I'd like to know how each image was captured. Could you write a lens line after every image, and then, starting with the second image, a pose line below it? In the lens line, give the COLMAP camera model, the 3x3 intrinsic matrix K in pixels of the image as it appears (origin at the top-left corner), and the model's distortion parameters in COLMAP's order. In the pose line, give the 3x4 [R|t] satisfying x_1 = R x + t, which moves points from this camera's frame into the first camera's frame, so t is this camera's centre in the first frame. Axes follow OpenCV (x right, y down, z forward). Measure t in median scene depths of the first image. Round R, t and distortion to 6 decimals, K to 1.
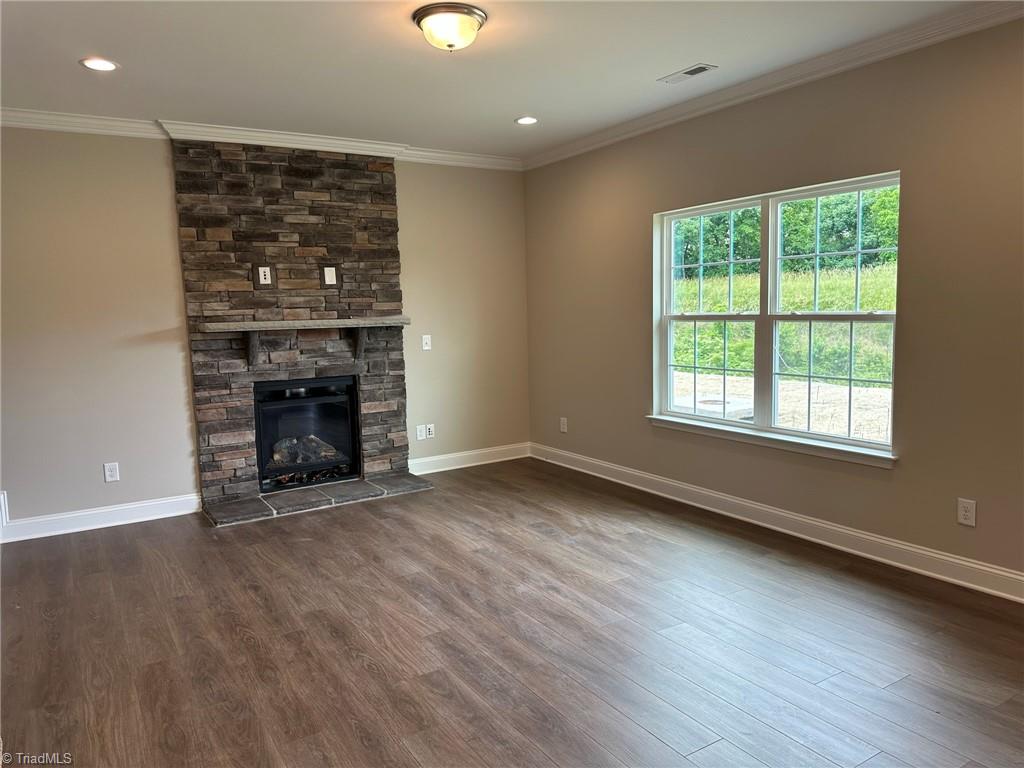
lens RADIAL K [[718.3, 0, 514.8], [0, 718.3, 389.0], [0, 0, 1]] dist [0.082478, -0.099416]
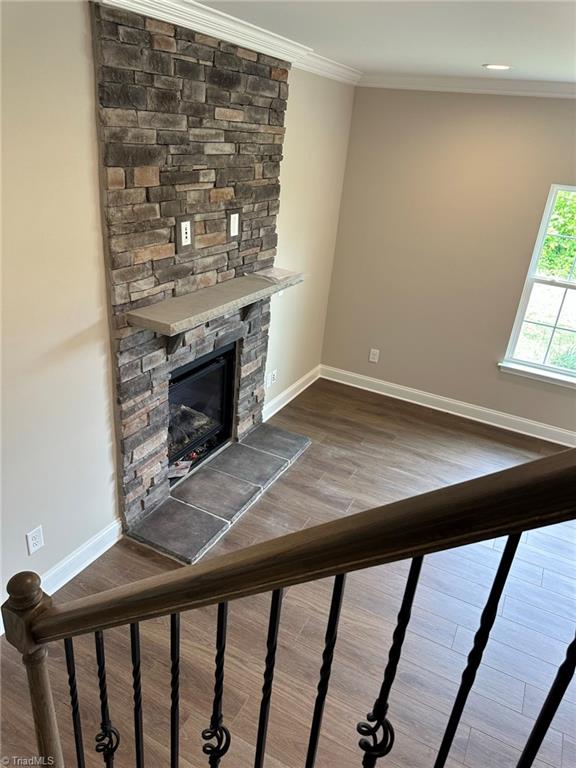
lens RADIAL K [[538.7, 0, 291.7], [0, 538.7, 383.8], [0, 0, 1]] dist [0.082478, -0.099416]
pose [[0.857254, -0.118353, 0.501106, -0.546181], [-0.048032, 0.950598, 0.306685, -0.185629], [-0.512648, -0.286976, 0.809220, 0.459882]]
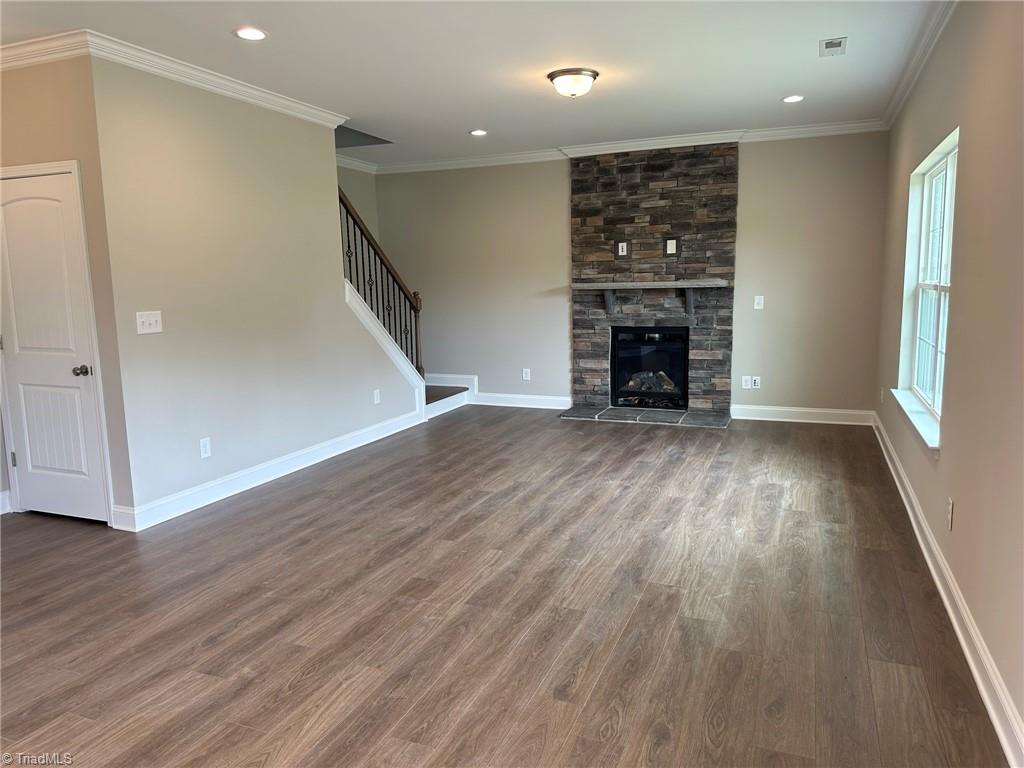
lens RADIAL K [[718.3, 0, 508.6], [0, 718.3, 402.0], [0, 0, 1]] dist [0.082478, -0.099416]
pose [[0.573230, 0.152848, -0.805013, 0.679272], [-0.090968, 0.988246, 0.122862, -0.018048], [0.814329, 0.002802, 0.580396, 0.030417]]
